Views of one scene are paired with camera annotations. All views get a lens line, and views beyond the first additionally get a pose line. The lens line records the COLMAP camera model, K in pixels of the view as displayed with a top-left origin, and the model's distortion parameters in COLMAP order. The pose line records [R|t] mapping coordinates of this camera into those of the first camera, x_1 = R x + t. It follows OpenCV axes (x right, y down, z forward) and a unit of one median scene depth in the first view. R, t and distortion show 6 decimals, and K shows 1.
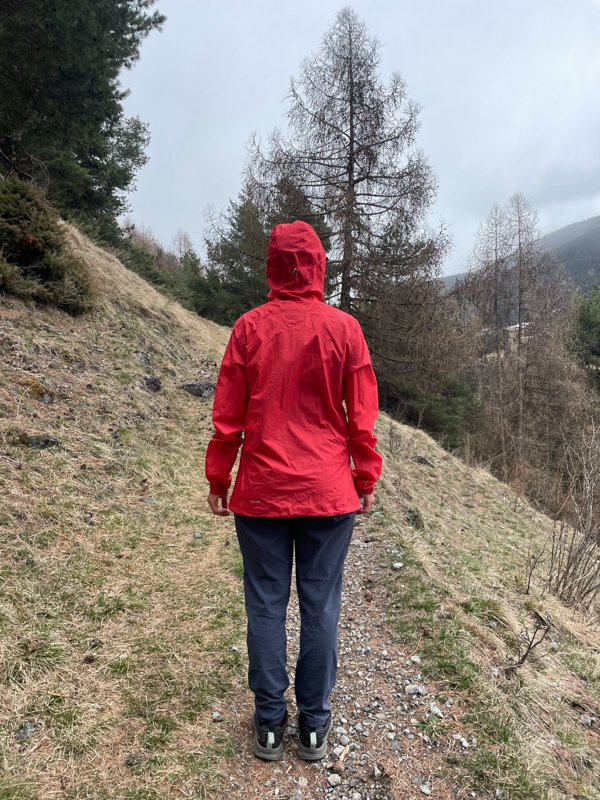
lens RADIAL K [[606.6, 0, 296.2], [0, 606.6, 398.4], [0, 0, 1]] dist [0.062616, -0.112965]
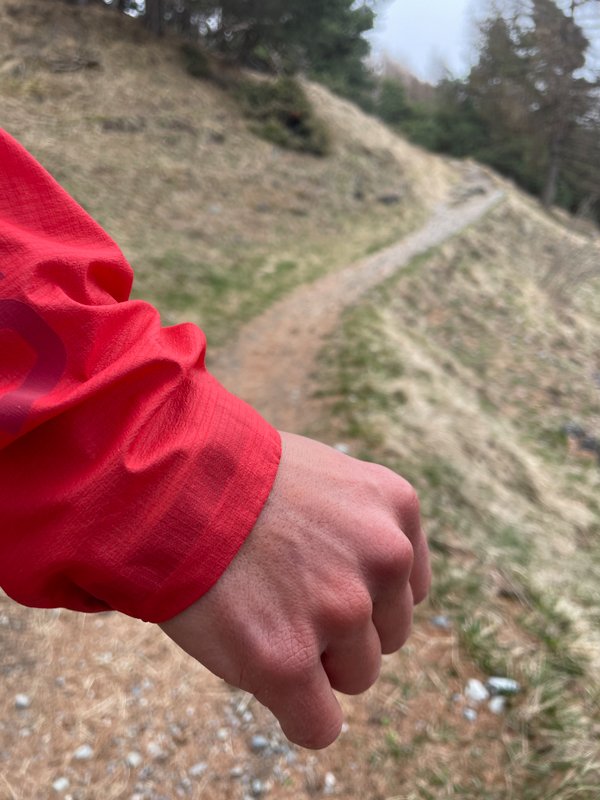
lens RADIAL K [[606.6, 0, 296.2], [0, 606.6, 398.4], [0, 0, 1]] dist [0.062616, -0.112965]
pose [[0.920537, 0.094253, -0.379116, 0.133667], [0.001912, 0.969360, 0.245638, 0.046462], [0.390652, -0.226843, 0.892151, -0.323472]]
